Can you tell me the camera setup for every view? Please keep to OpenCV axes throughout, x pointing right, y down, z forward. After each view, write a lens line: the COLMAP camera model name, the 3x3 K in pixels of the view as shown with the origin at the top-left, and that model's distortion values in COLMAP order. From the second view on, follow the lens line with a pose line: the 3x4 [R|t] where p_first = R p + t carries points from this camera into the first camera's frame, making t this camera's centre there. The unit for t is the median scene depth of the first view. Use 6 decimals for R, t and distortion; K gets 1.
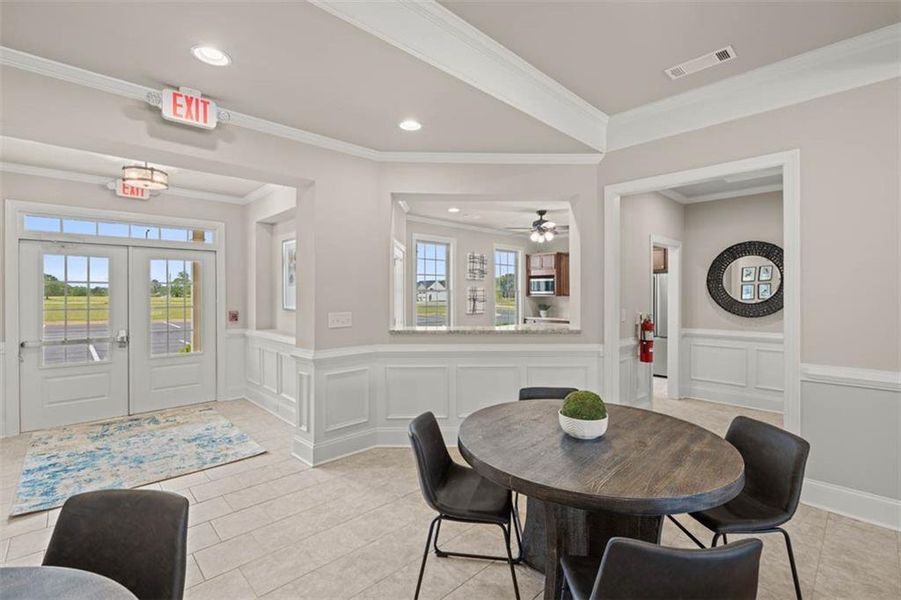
lens RADIAL K [[399.2, 0, 450.5], [0, 399.2, 300.0], [0, 0, 1]] dist [0.000102, 0.000002]
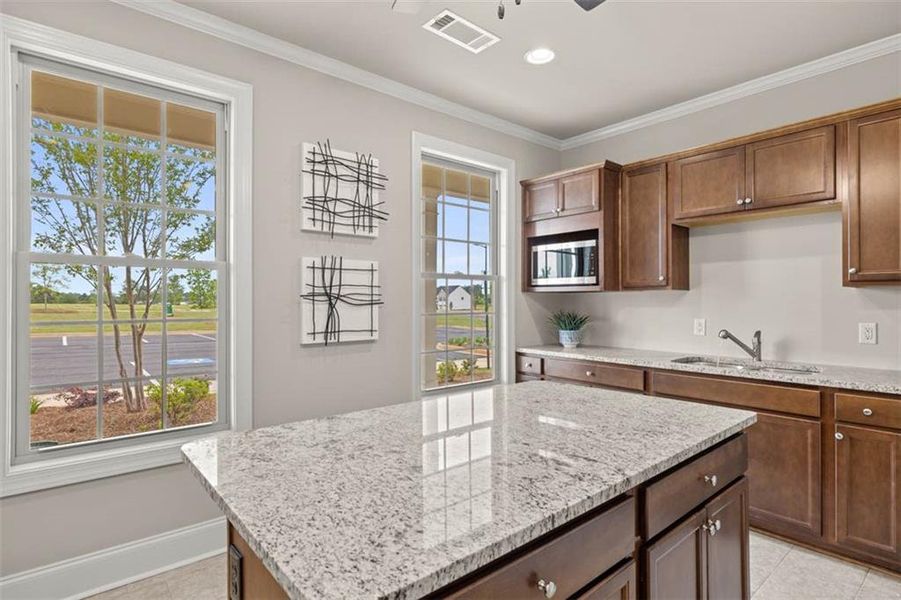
lens RADIAL K [[466.7, 0, 450.5], [0, 466.7, 300.0], [0, 0, 1]] dist [0.000252, 0.000047]
pose [[0.998004, 0.000029, -0.063153, 0.156401], [-0.001222, 0.999821, -0.018857, 0.006687], [0.063142, 0.018896, 0.997826, 0.584463]]
